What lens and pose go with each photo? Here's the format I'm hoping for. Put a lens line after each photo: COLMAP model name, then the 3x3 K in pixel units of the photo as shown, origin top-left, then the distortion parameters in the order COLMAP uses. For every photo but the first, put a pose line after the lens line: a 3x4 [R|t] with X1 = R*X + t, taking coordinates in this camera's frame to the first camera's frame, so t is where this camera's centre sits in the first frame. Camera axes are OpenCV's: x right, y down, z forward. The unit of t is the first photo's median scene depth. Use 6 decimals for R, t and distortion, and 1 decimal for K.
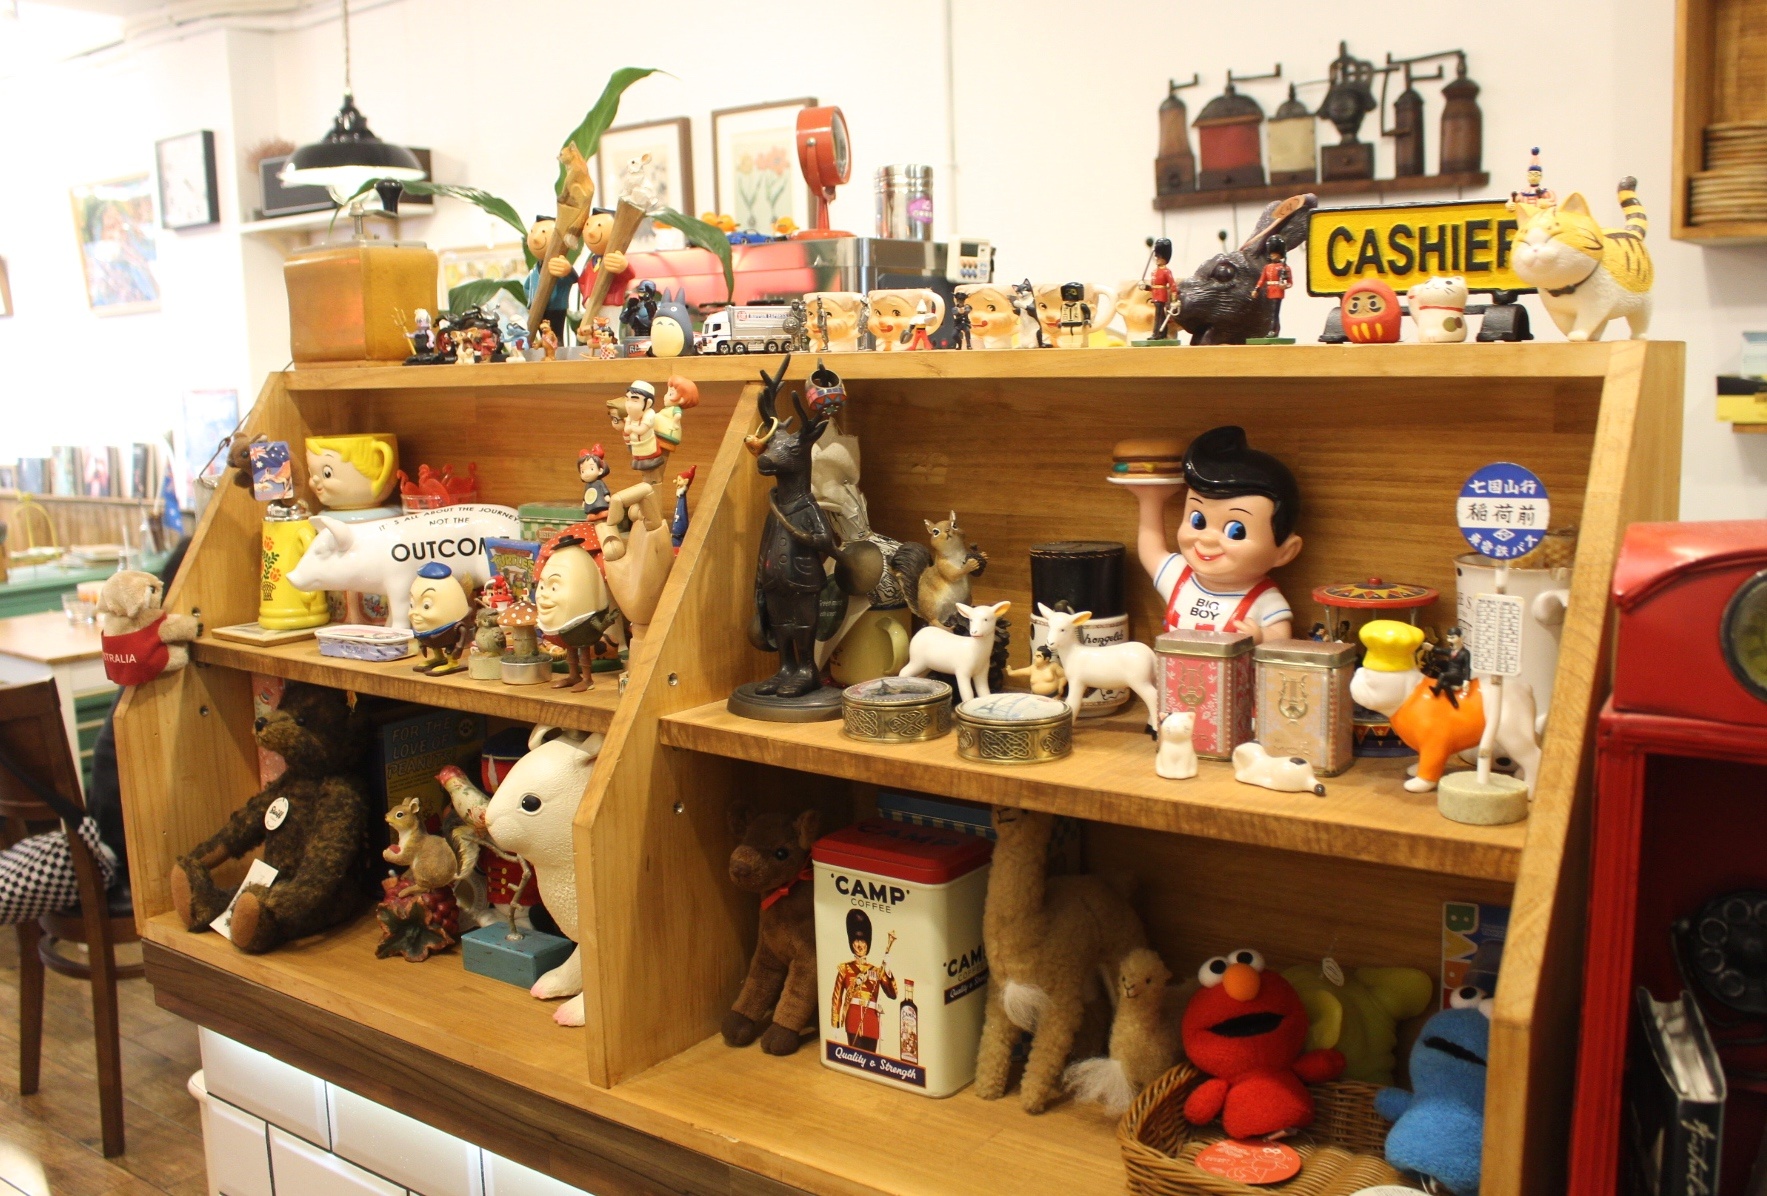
lens RADIAL K [[1584.3, 0, 892.0], [0, 1584.3, 600.3], [0, 0, 1]] dist [-0.127190, 0.072166]
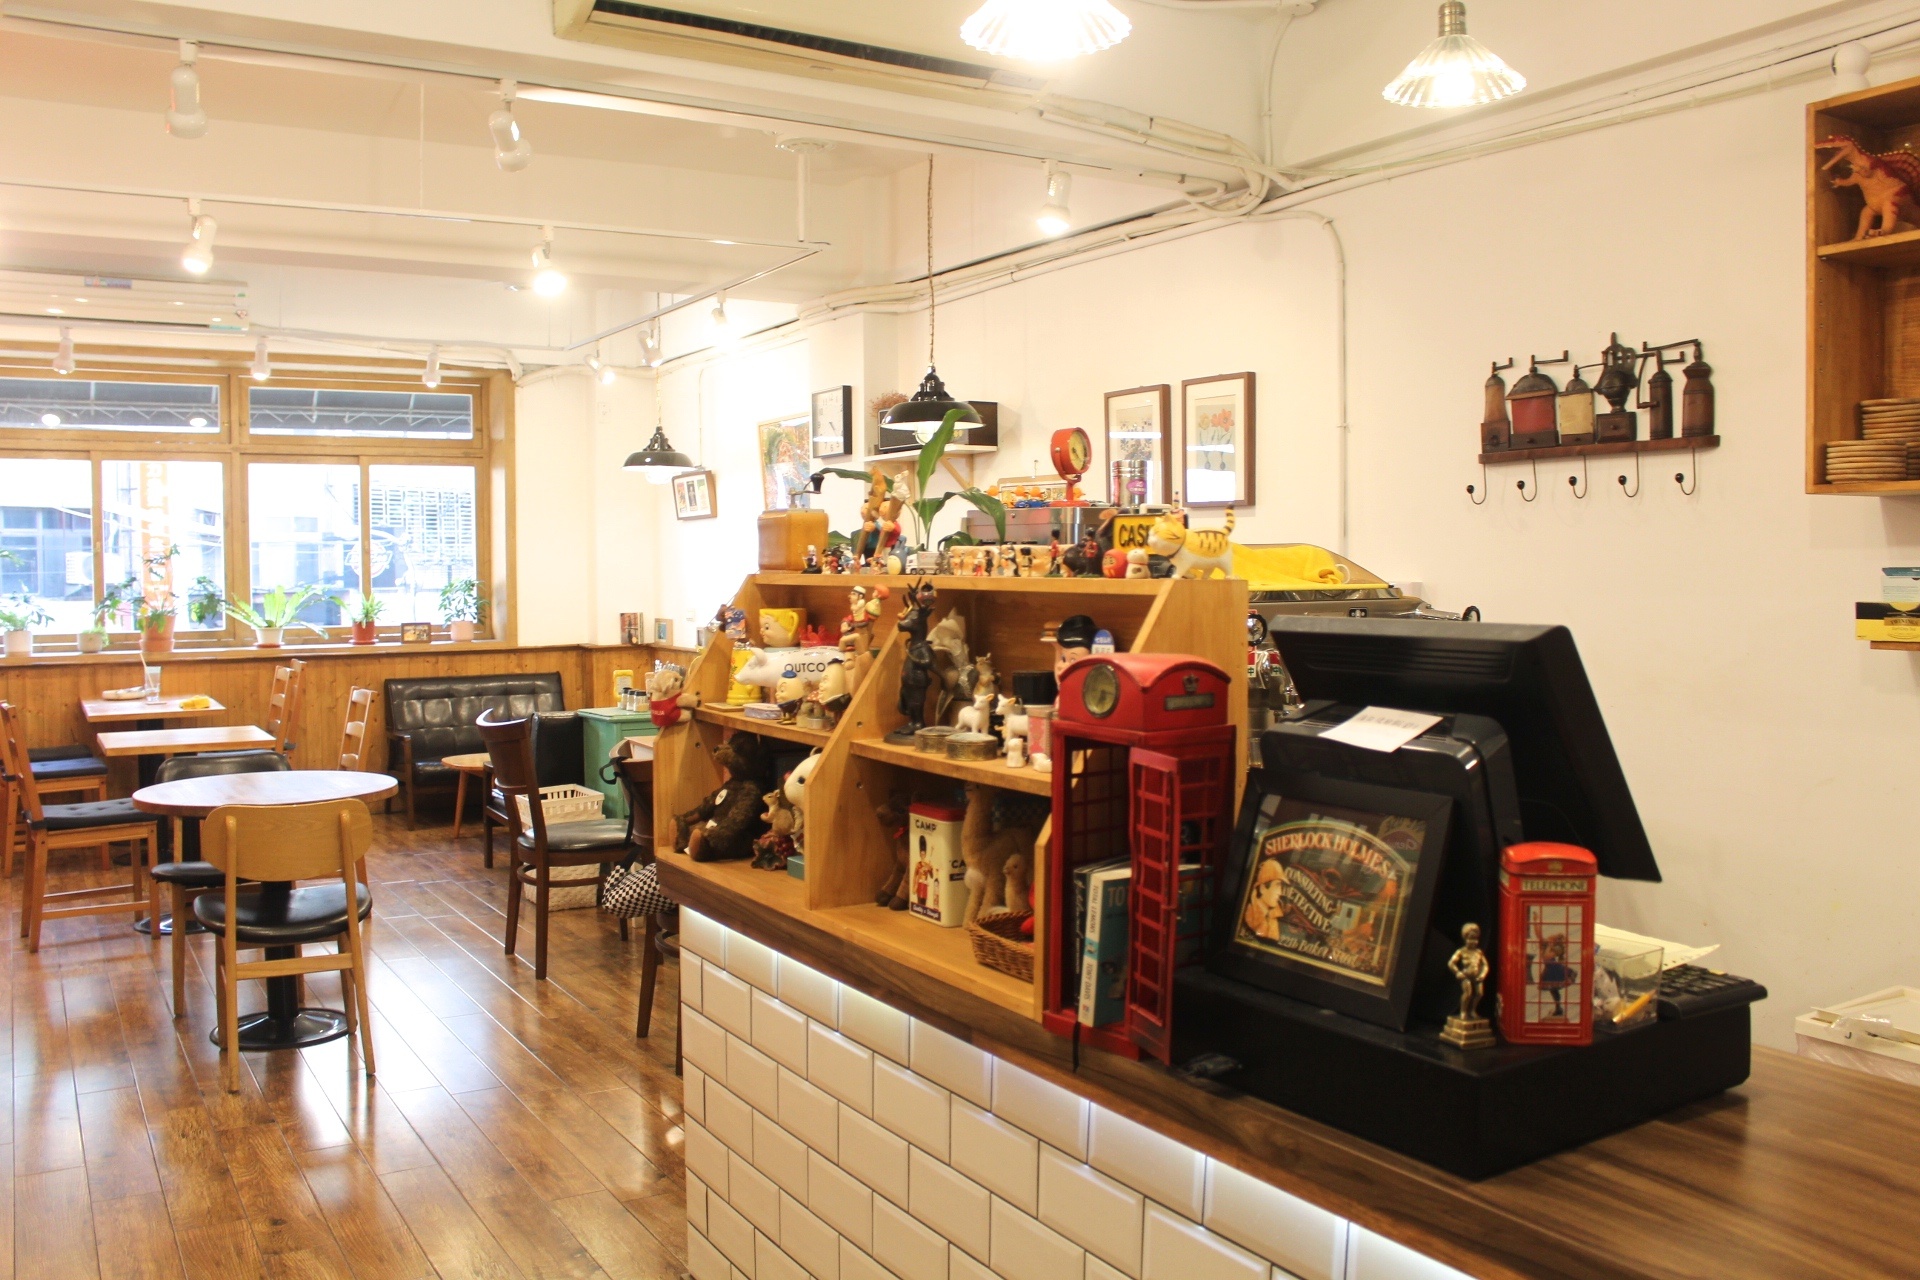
lens RADIAL K [[1587.0, 0, 948.2], [0, 1587.0, 626.8], [0, 0, 1]] dist [-0.128654, 0.080353]
pose [[0.921371, 0.039284, -0.386693, 0.628192], [-0.081118, 0.992407, -0.092461, 0.084818], [0.380124, 0.116559, 0.917562, -0.745642]]
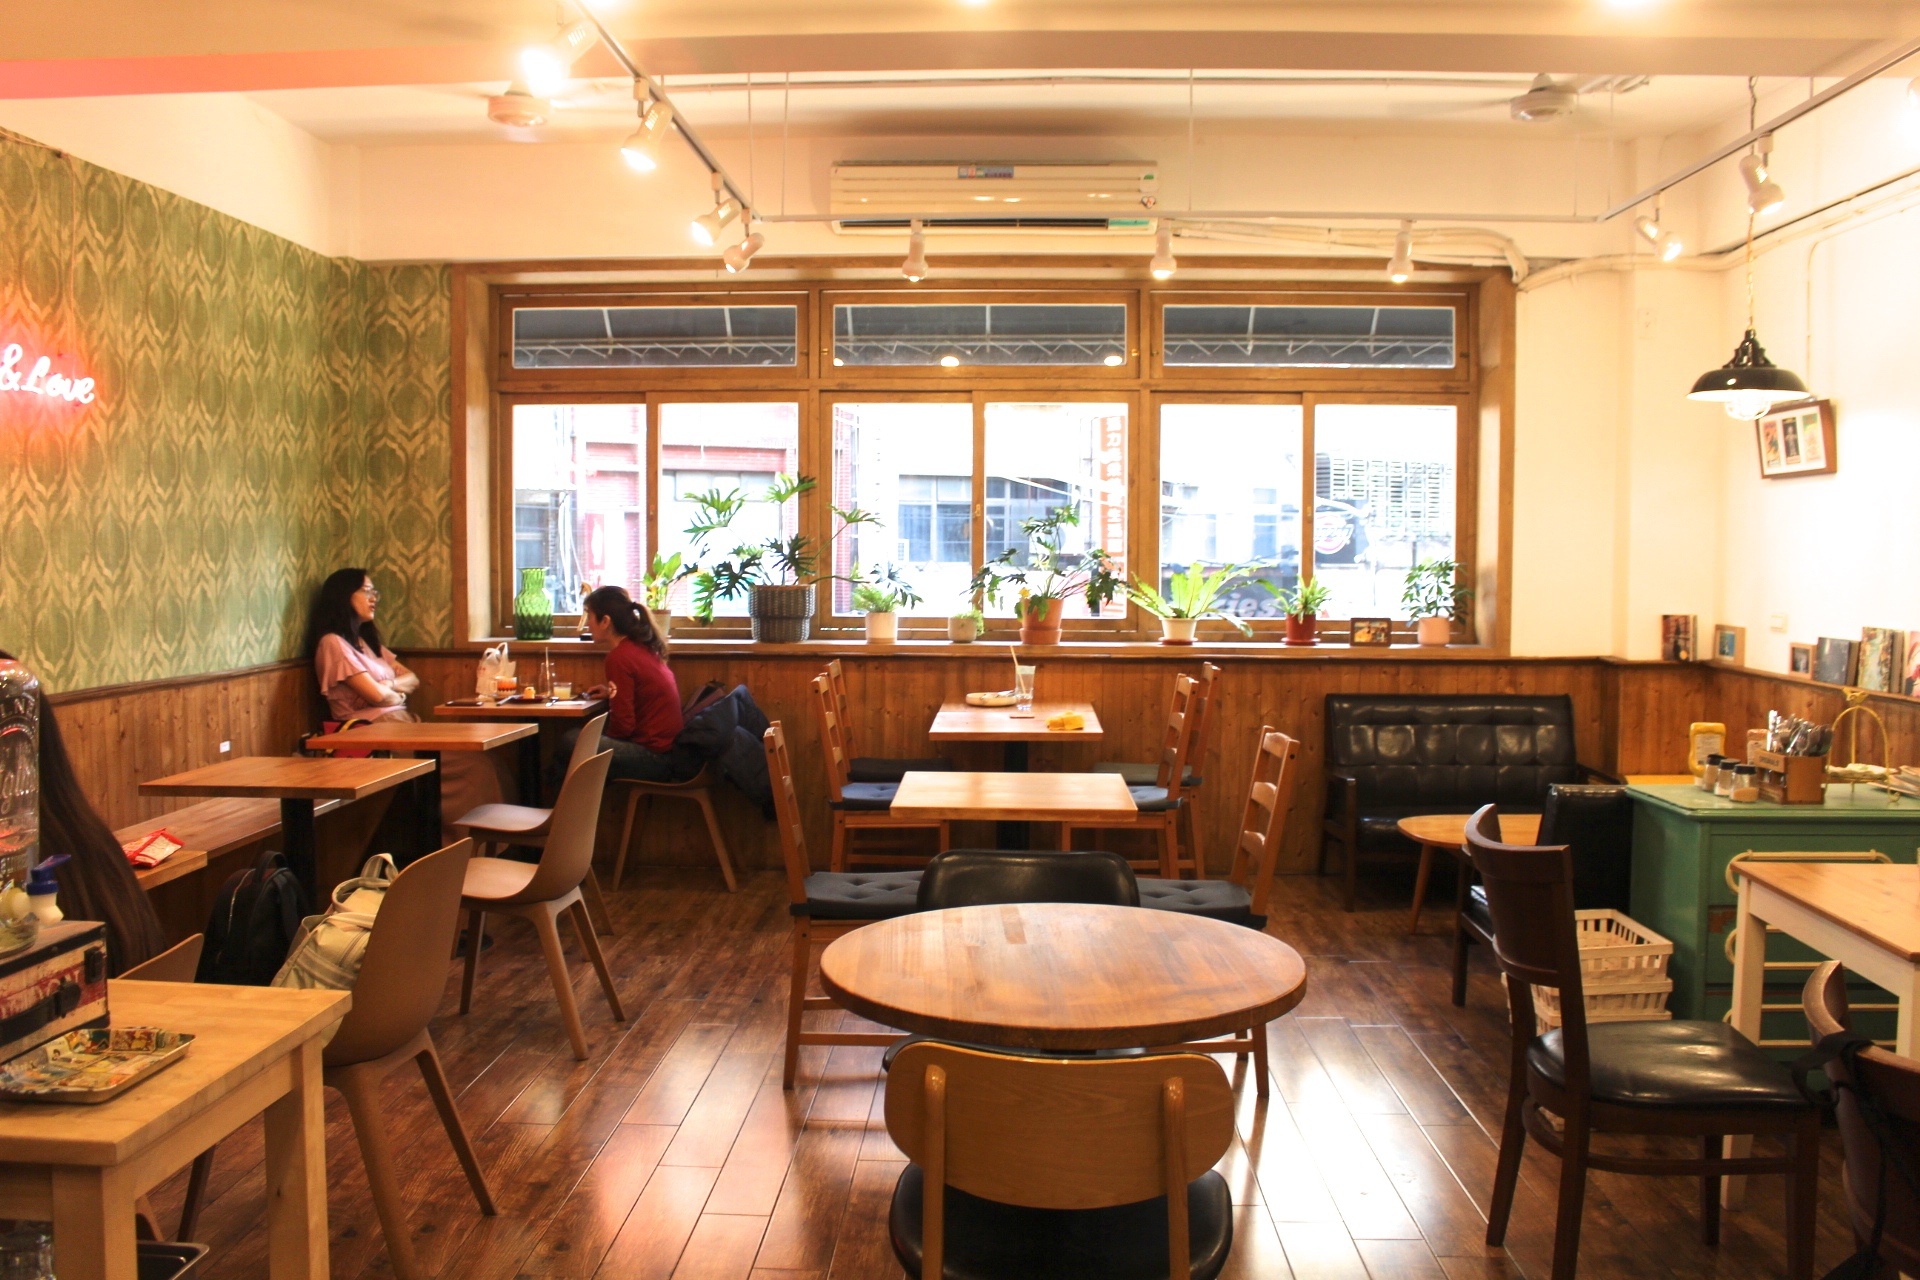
lens RADIAL K [[1587.0, 0, 945.7], [0, 1587.0, 614.1], [0, 0, 1]] dist [-0.128654, 0.080353]
pose [[0.543469, 0.071862, -0.836347, -0.640115], [-0.152392, 0.988219, -0.014115, -0.103785], [0.825480, 0.135124, 0.548018, 0.701923]]
